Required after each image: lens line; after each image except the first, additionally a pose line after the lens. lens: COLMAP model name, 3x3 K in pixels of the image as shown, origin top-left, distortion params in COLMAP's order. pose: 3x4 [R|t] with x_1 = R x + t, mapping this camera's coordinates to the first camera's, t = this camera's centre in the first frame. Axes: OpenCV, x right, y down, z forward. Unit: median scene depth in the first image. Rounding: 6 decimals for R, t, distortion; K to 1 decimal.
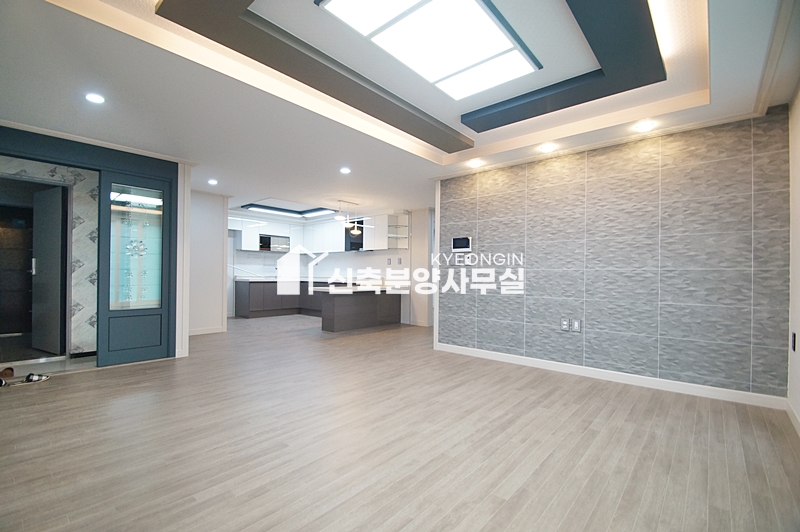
lens RADIAL K [[353.0, 0, 384.1], [0, 353.0, 271.2], [0, 0, 1]] dist [-0.000945, -0.003947]
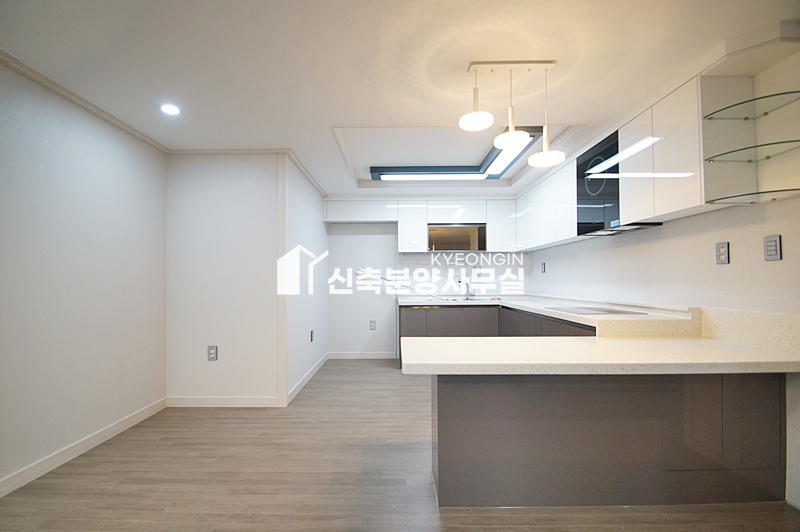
lens RADIAL K [[353.0, 0, 396.4], [0, 353.0, 269.5], [0, 0, 1]] dist [-0.000945, -0.003947]
pose [[0.673725, -0.040980, -0.737845, 0.092554], [0.016099, 0.999038, -0.040786, -0.016765], [0.738807, 0.015600, 0.673736, 1.330038]]
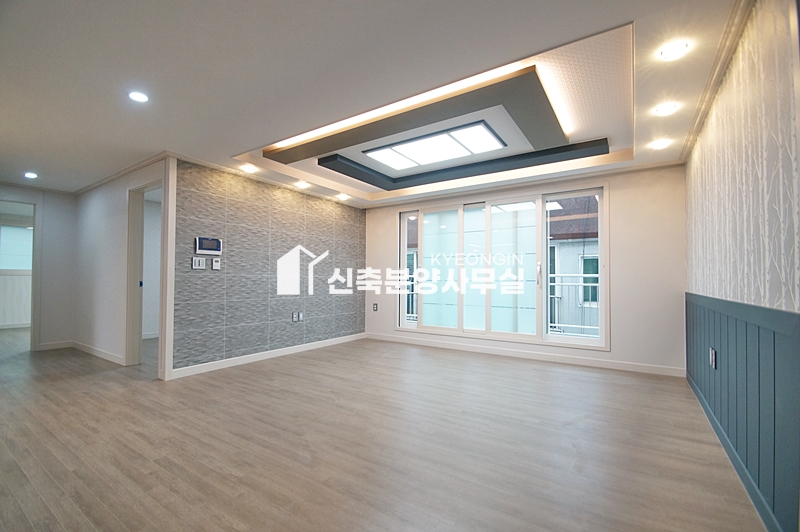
lens RADIAL K [[353.0, 0, 404.5], [0, 353.0, 272.4], [0, 0, 1]] dist [-0.000945, -0.003947]
pose [[-0.168901, 0.010658, 0.985575, -0.926912], [-0.016648, 0.999768, -0.013665, -0.008097], [-0.985492, -0.018715, -0.168684, 0.858111]]
